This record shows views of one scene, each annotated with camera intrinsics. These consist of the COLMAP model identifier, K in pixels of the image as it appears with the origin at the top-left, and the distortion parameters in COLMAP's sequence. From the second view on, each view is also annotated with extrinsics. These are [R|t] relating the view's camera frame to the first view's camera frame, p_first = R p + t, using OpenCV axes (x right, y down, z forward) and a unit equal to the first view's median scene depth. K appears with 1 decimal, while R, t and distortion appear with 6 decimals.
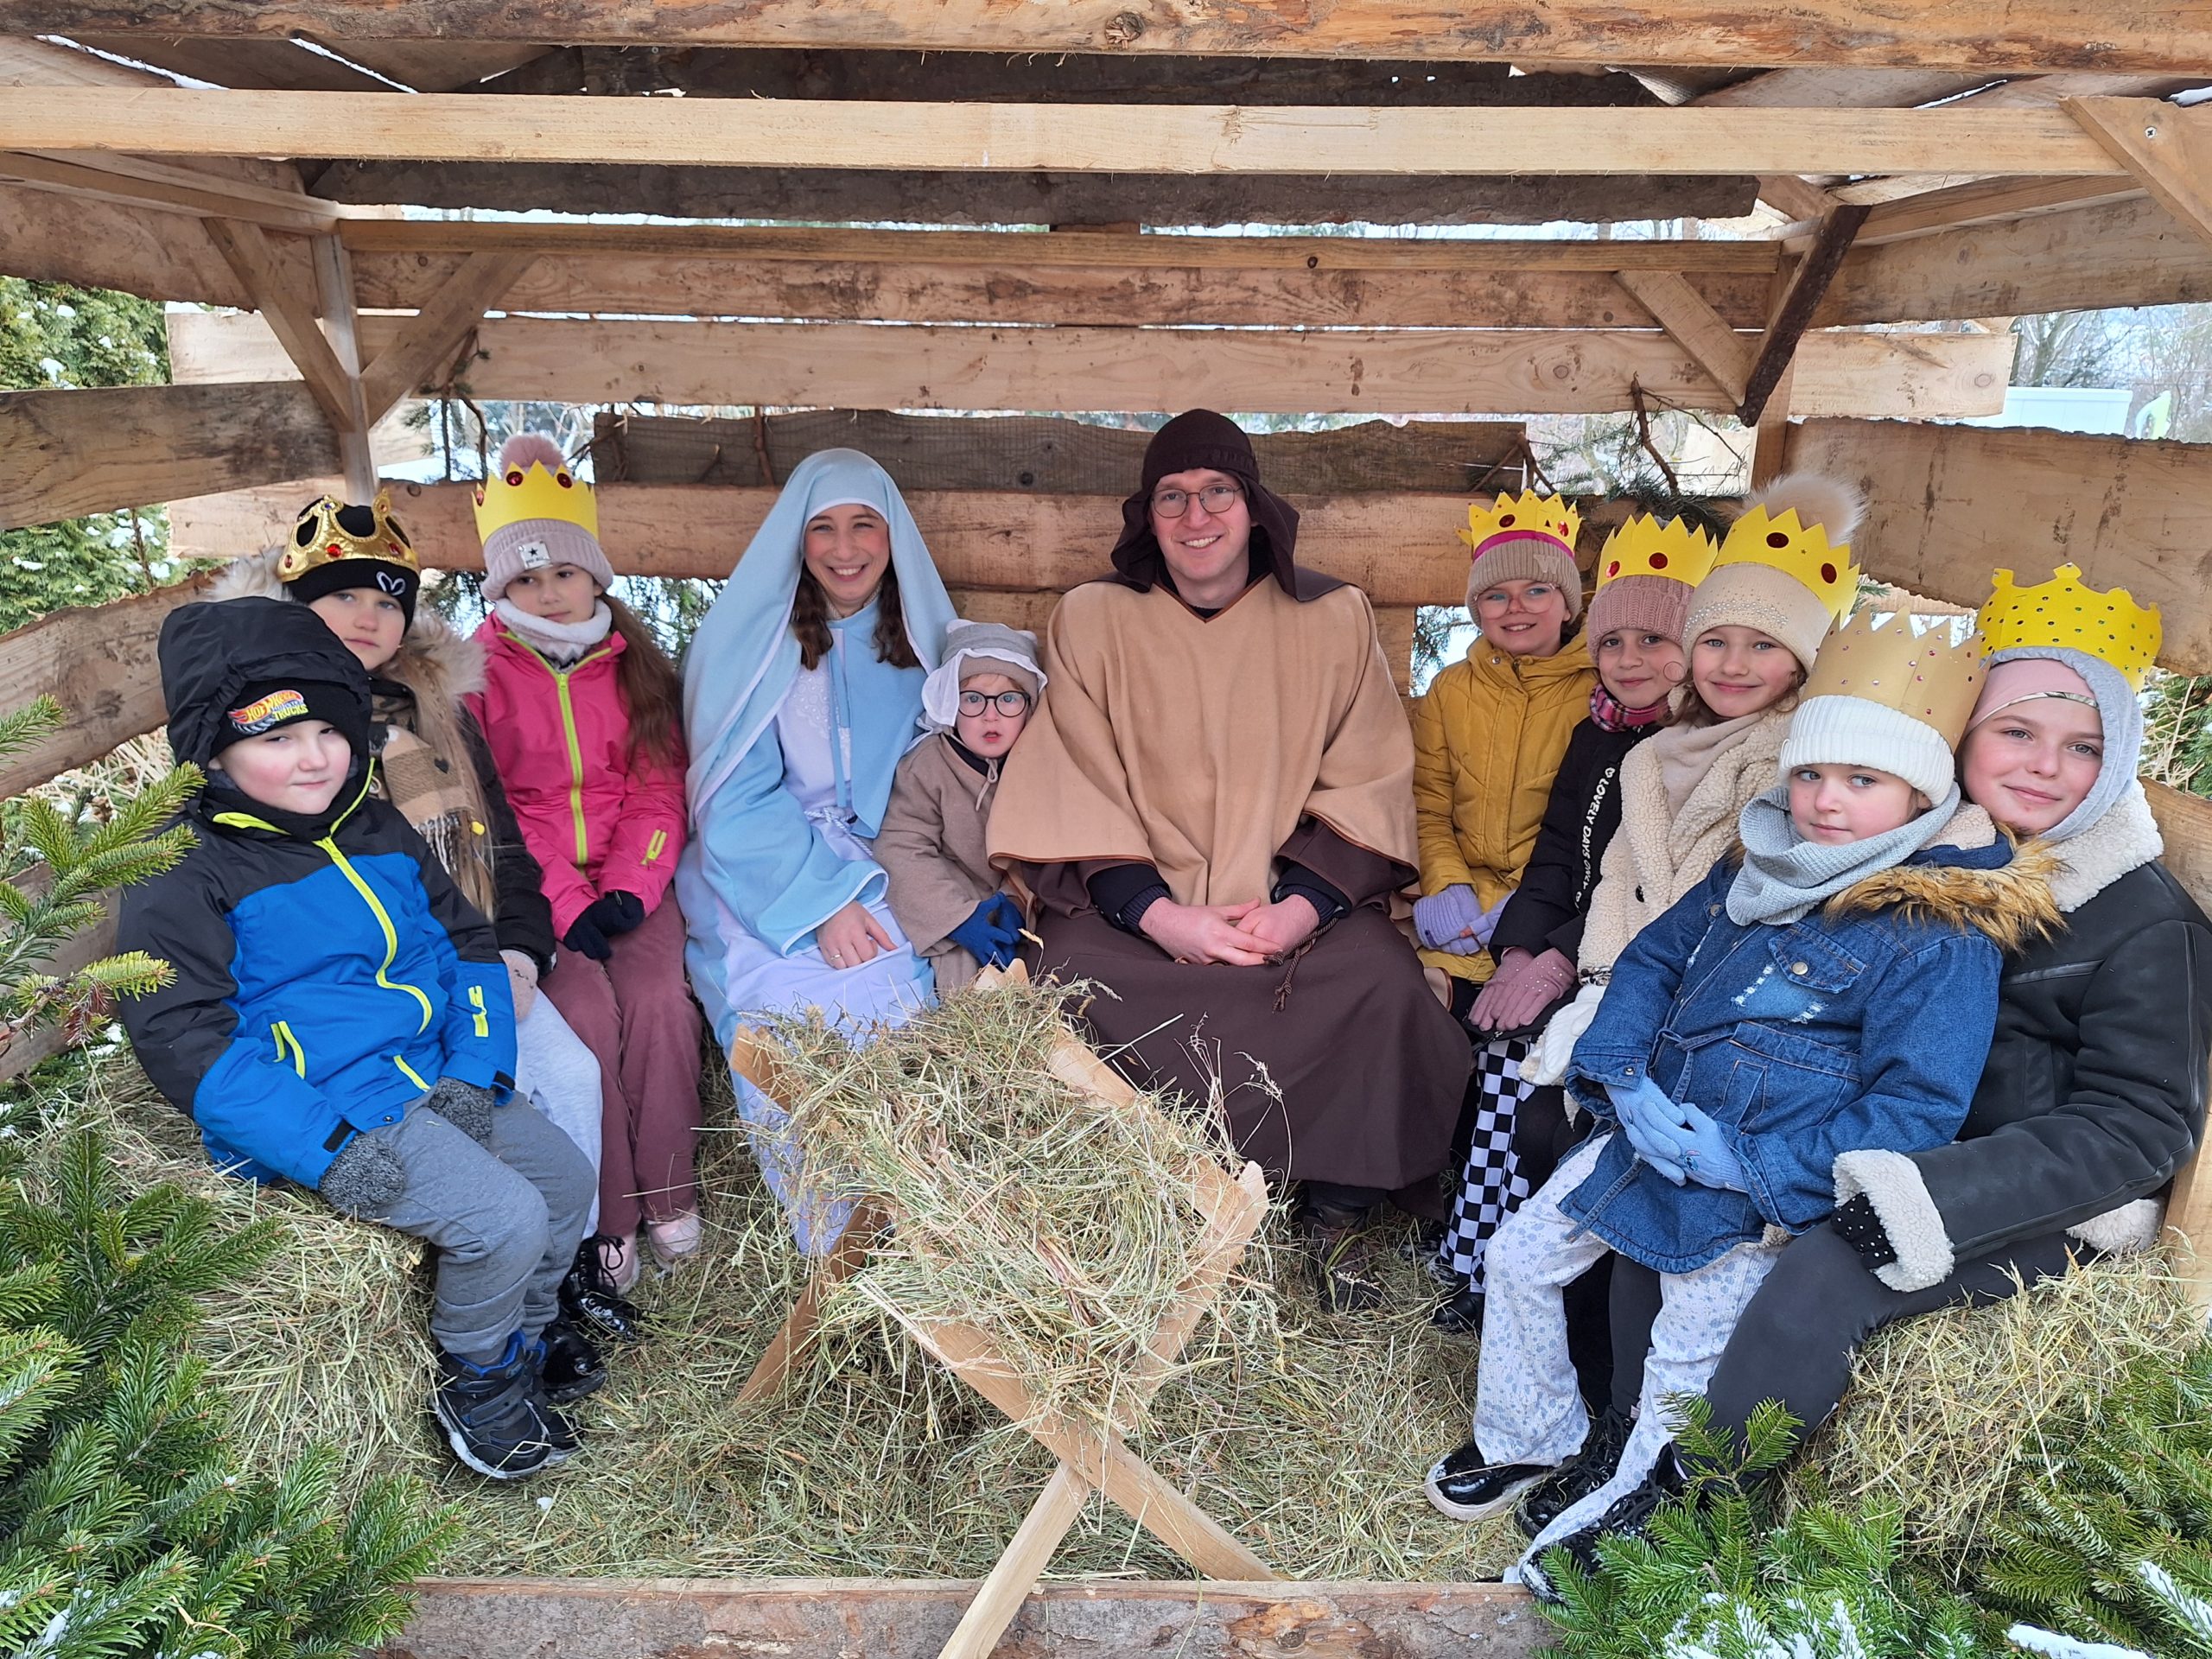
lens RADIAL K [[1678.5, 0, 1057.3], [0, 1678.5, 892.0], [0, 0, 1]] dist [0.061071, -0.094146]
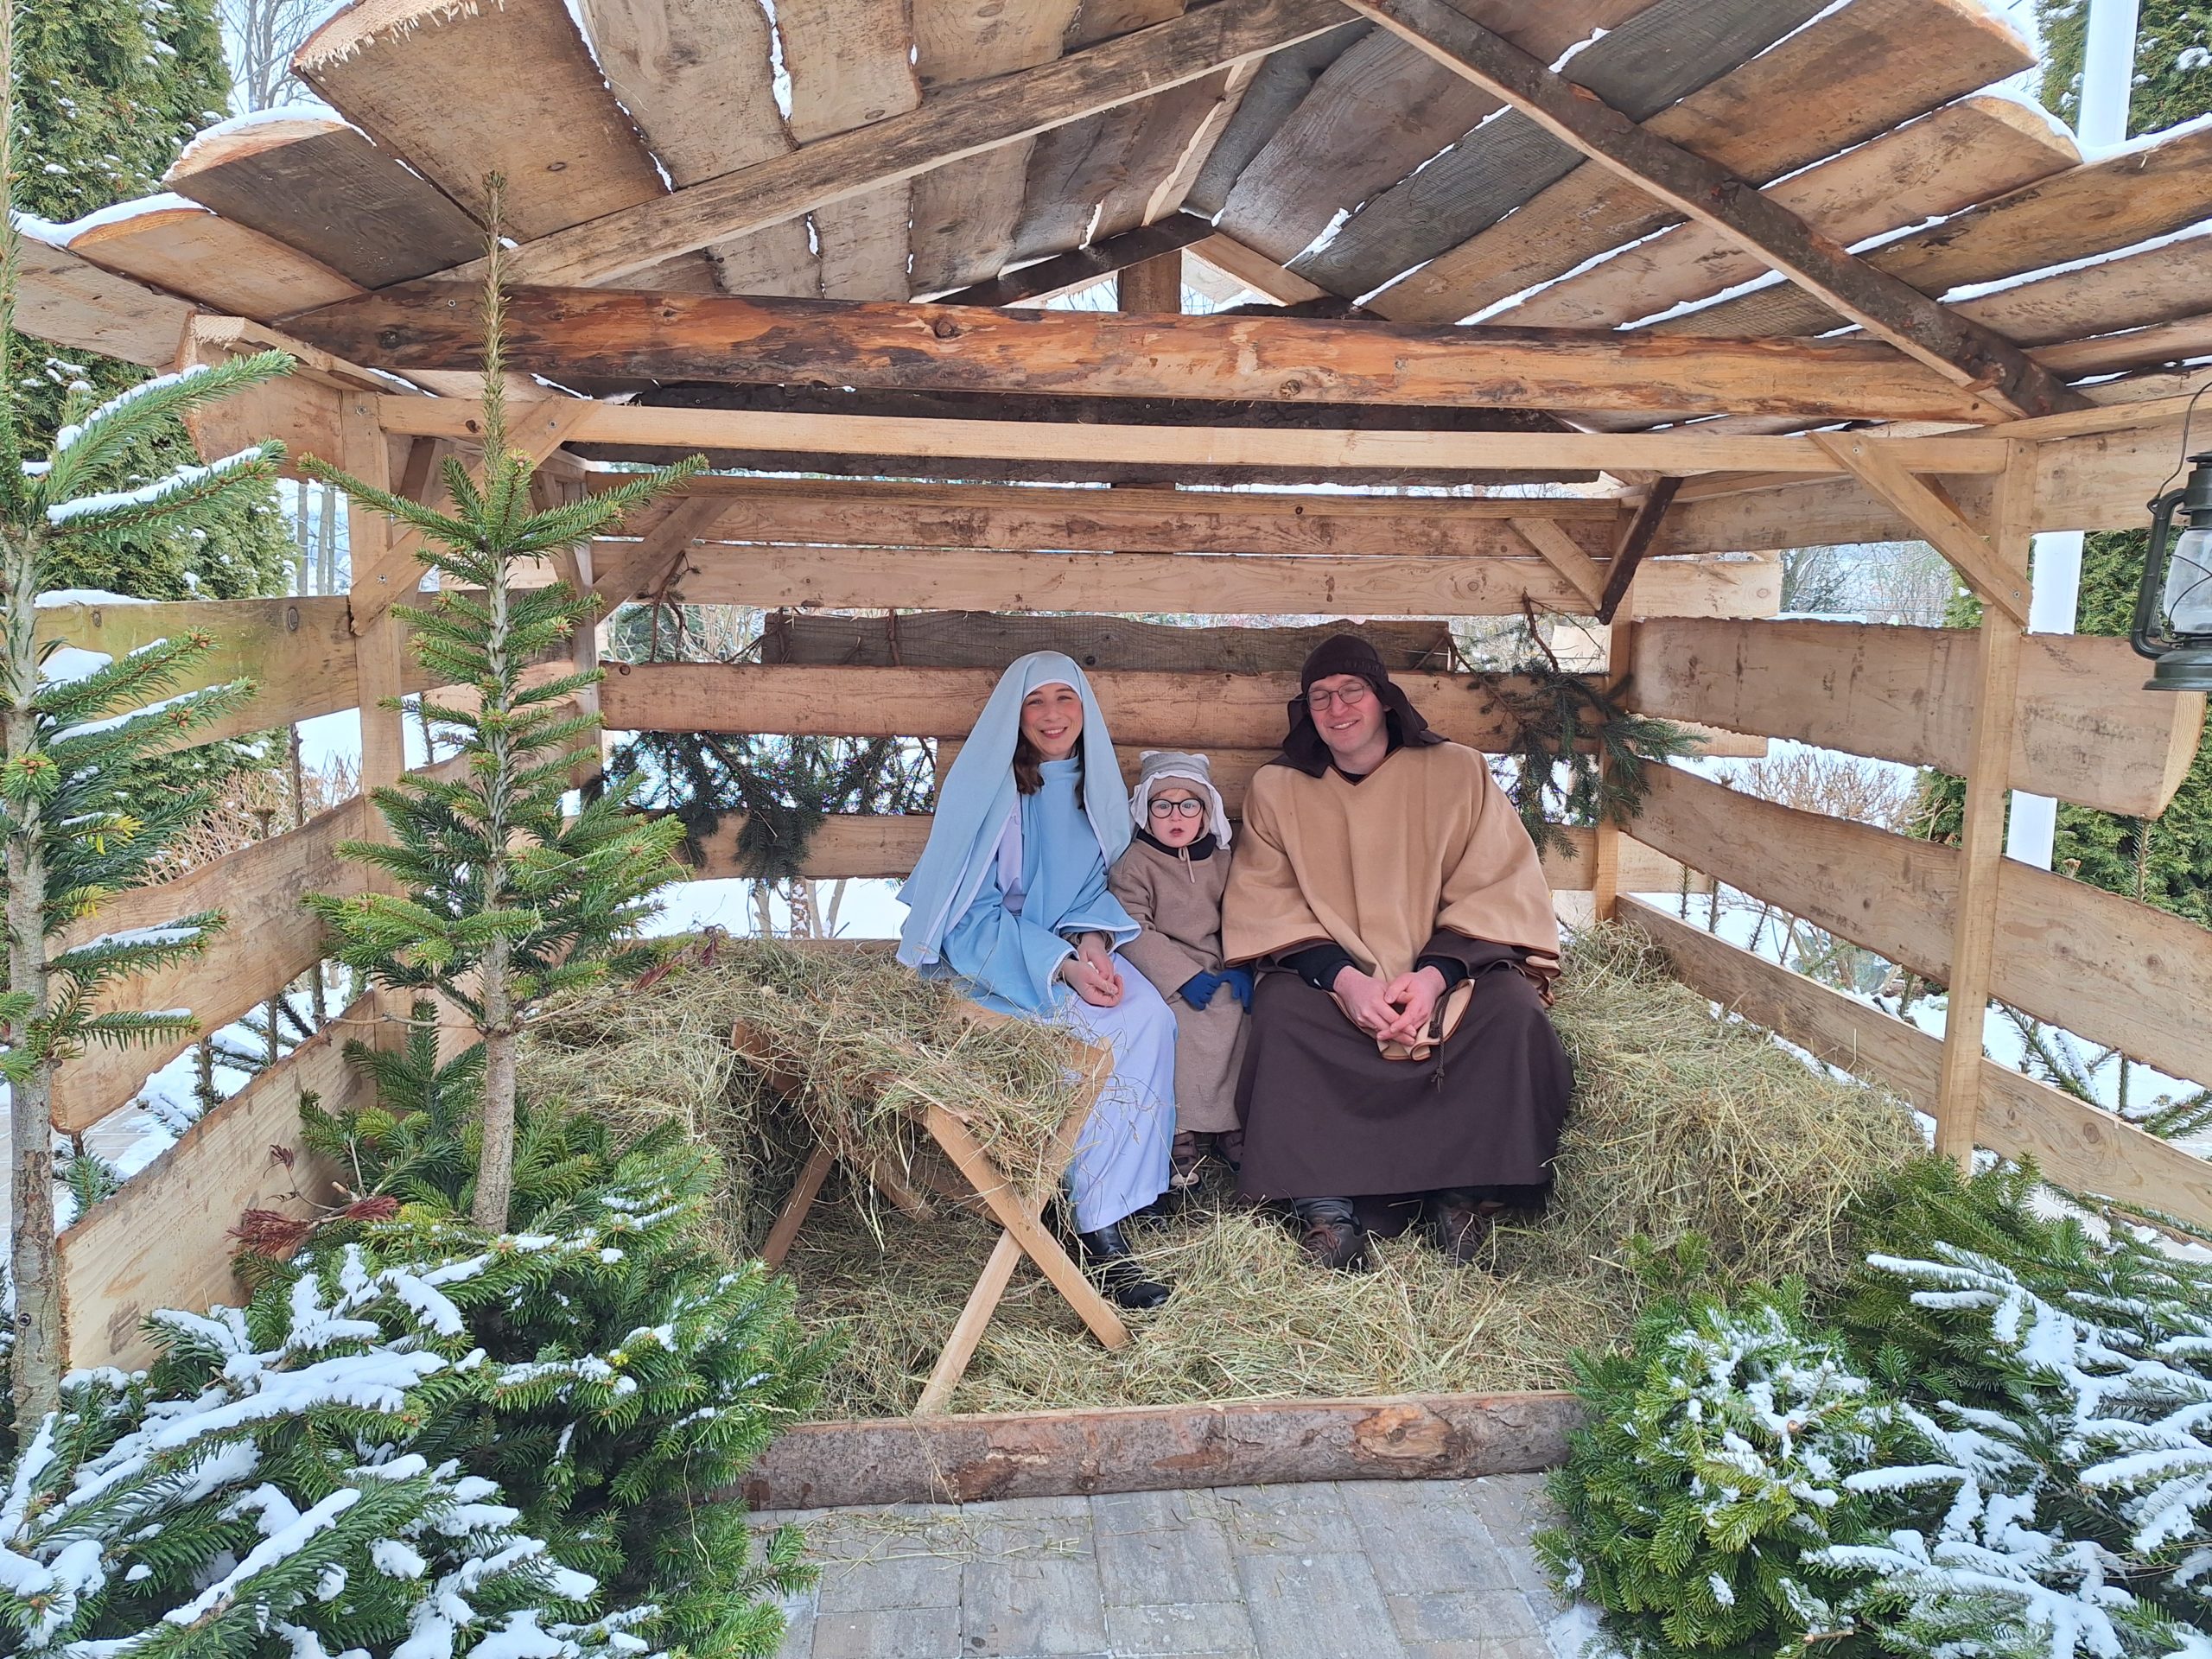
lens RADIAL K [[1576.9, 0, 1111.4], [0, 1576.9, 819.7], [0, 0, 1]] dist [0.063925, -0.055308]
pose [[0.994010, -0.012124, 0.108614, -0.150687], [0.028952, 0.987532, -0.154732, 0.080818], [-0.105384, 0.156950, 0.981968, -0.235693]]
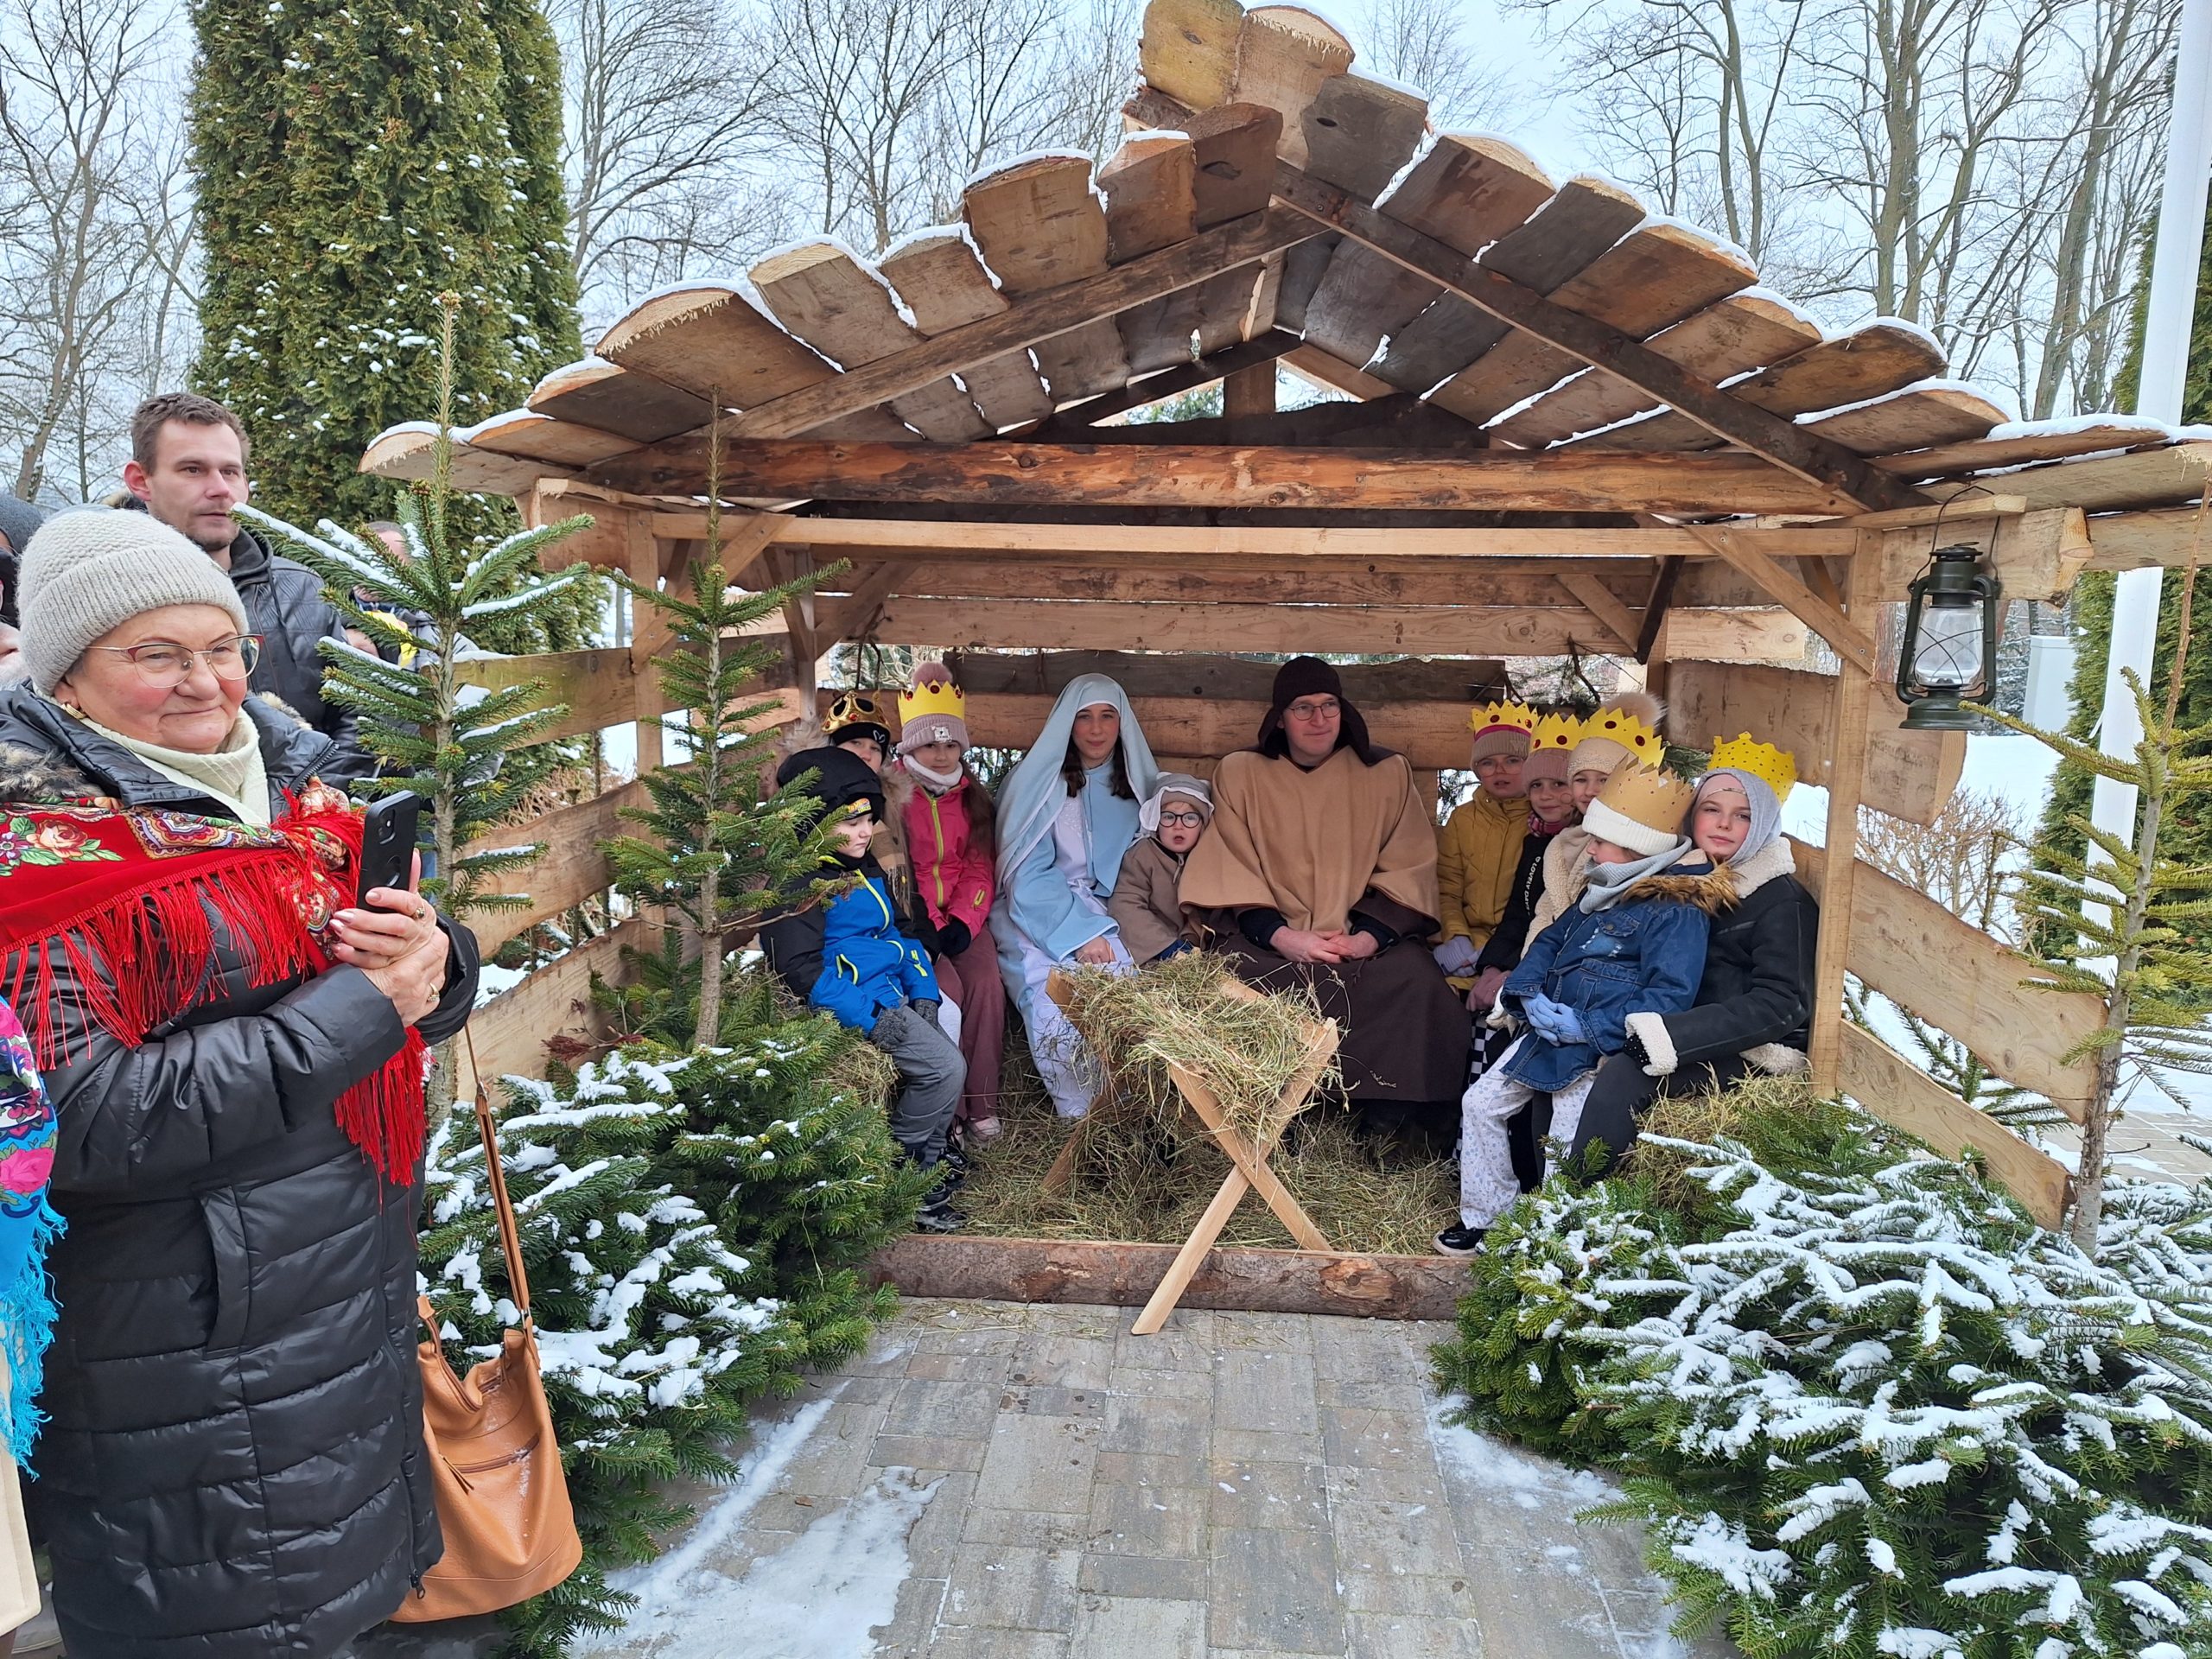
lens RADIAL K [[1521.1, 0, 1093.7], [0, 1521.1, 831.7], [0, 0, 1]] dist [0.090058, -0.086590]
pose [[0.998286, 0.015028, -0.056570, -0.038865], [-0.023766, 0.987294, -0.157115, 0.138862], [0.053490, 0.158190, 0.985959, -0.495699]]
